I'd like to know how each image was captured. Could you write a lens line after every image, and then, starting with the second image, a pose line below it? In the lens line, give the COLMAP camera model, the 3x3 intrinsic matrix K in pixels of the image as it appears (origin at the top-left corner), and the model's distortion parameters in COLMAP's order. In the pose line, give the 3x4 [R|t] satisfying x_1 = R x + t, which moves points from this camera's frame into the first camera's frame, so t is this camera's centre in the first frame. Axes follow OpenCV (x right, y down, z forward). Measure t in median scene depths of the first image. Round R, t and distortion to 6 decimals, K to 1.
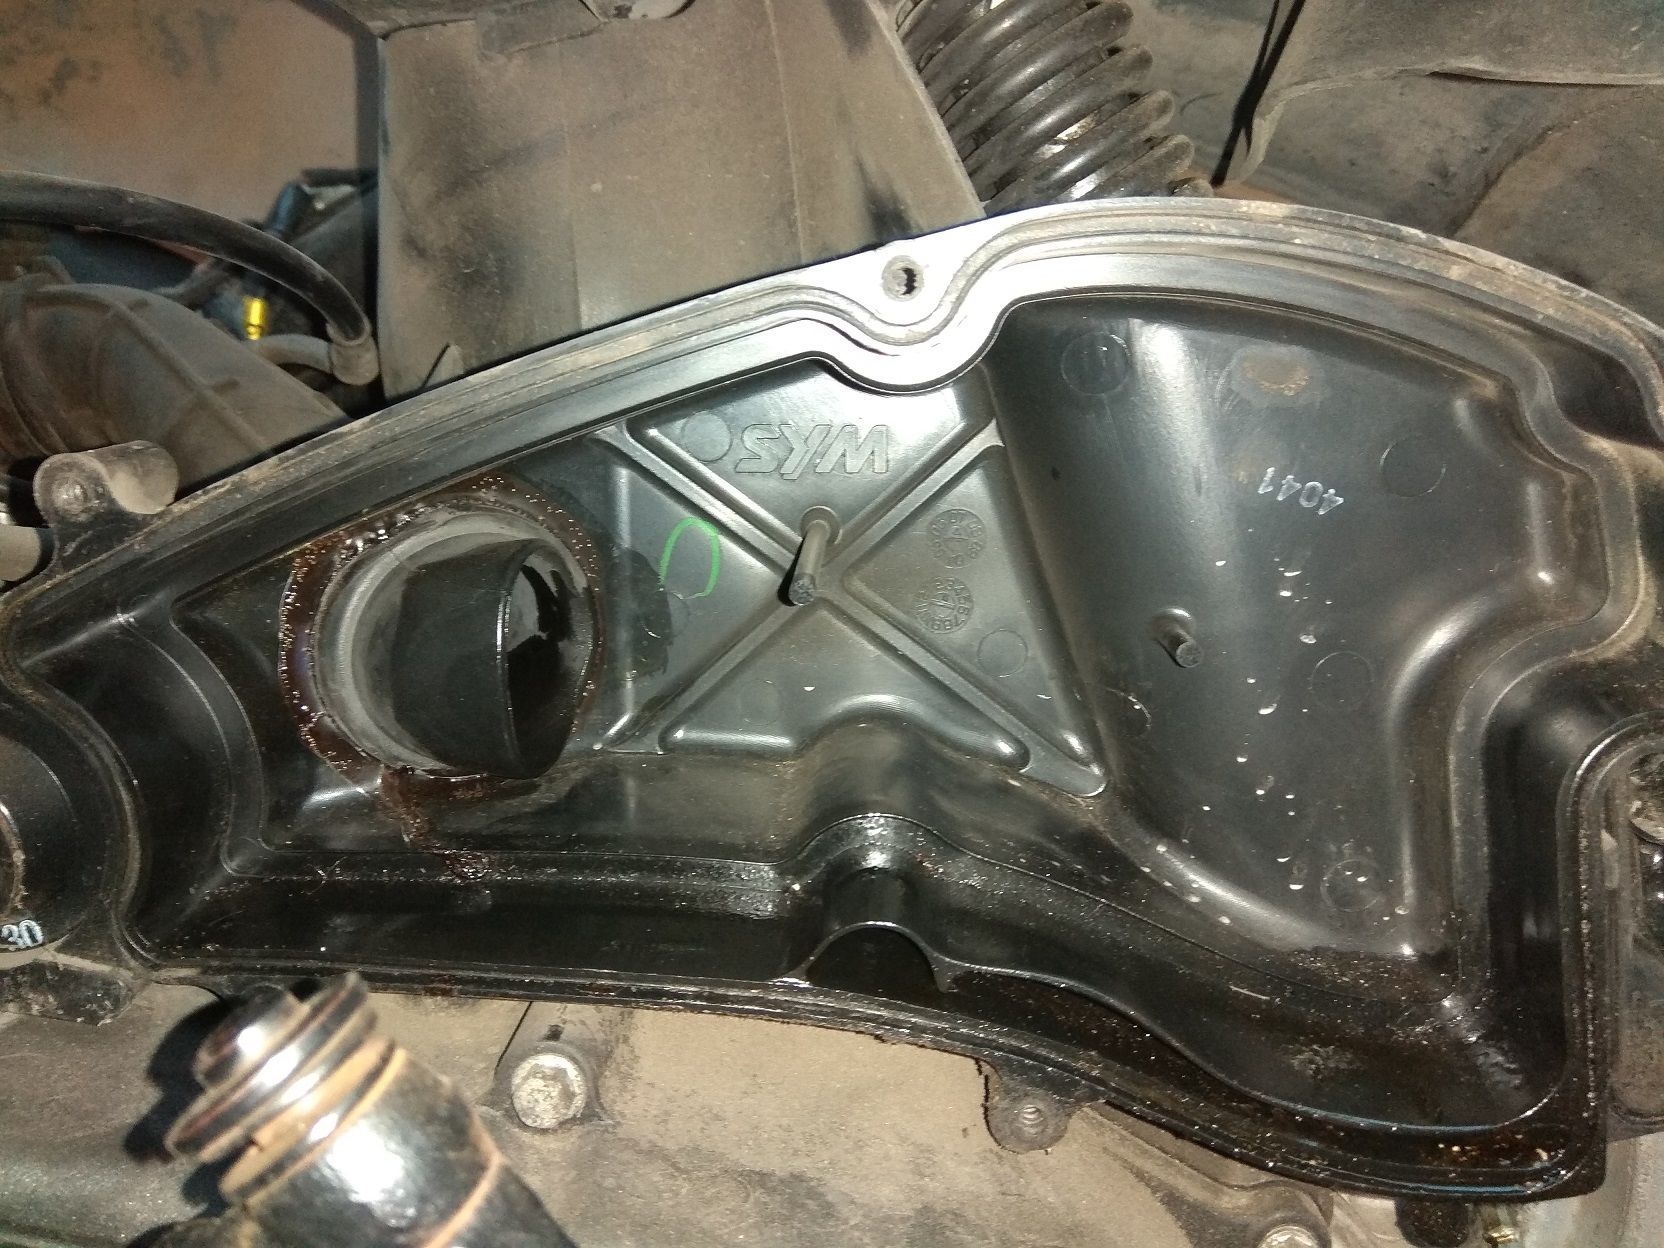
lens RADIAL K [[1306.5, 0, 832.0], [0, 1306.5, 624.0], [0, 0, 1]] dist [-0.002865, -0.071765]
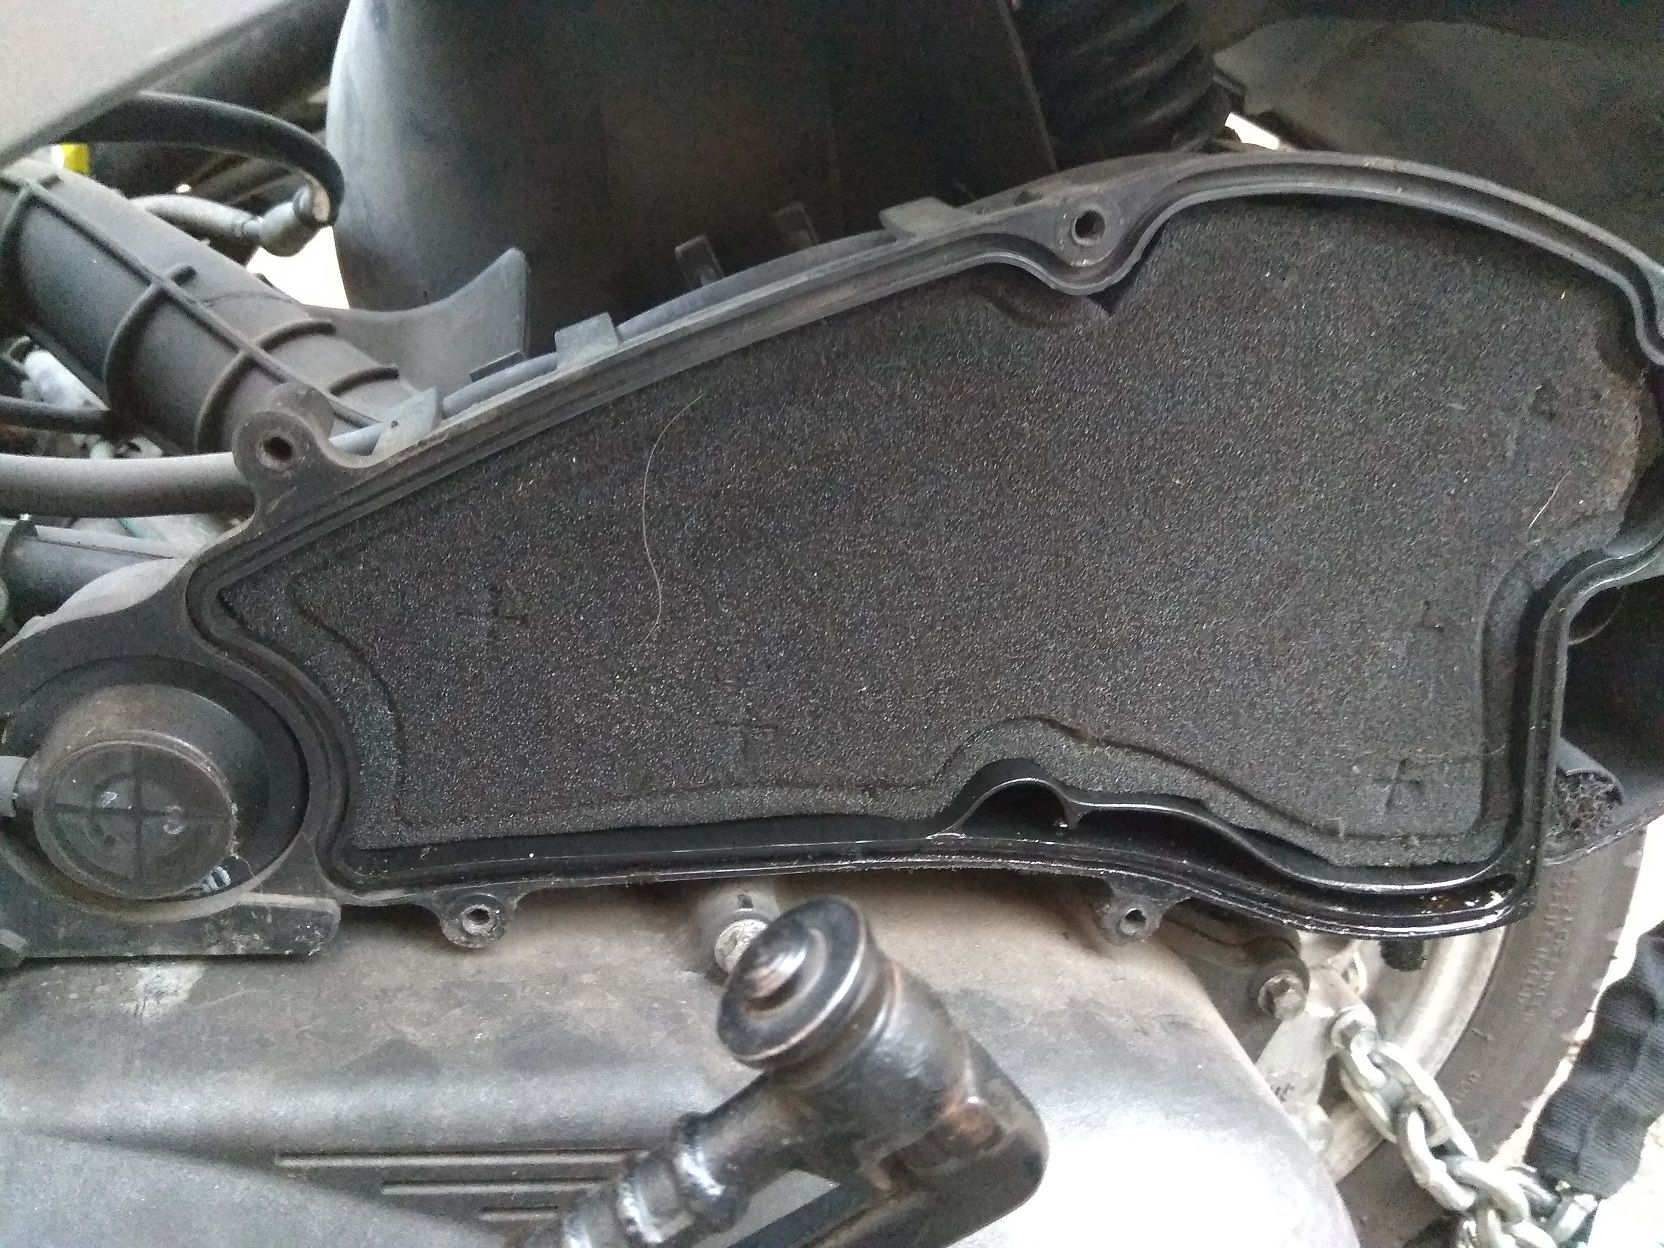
lens RADIAL K [[1306.5, 0, 832.0], [0, 1306.5, 624.0], [0, 0, 1]] dist [-0.002865, -0.071765]
pose [[0.973413, -0.082664, 0.213621, -0.361131], [0.048495, 0.985842, 0.160508, -0.100257], [-0.223865, -0.145881, 0.963641, -0.069782]]
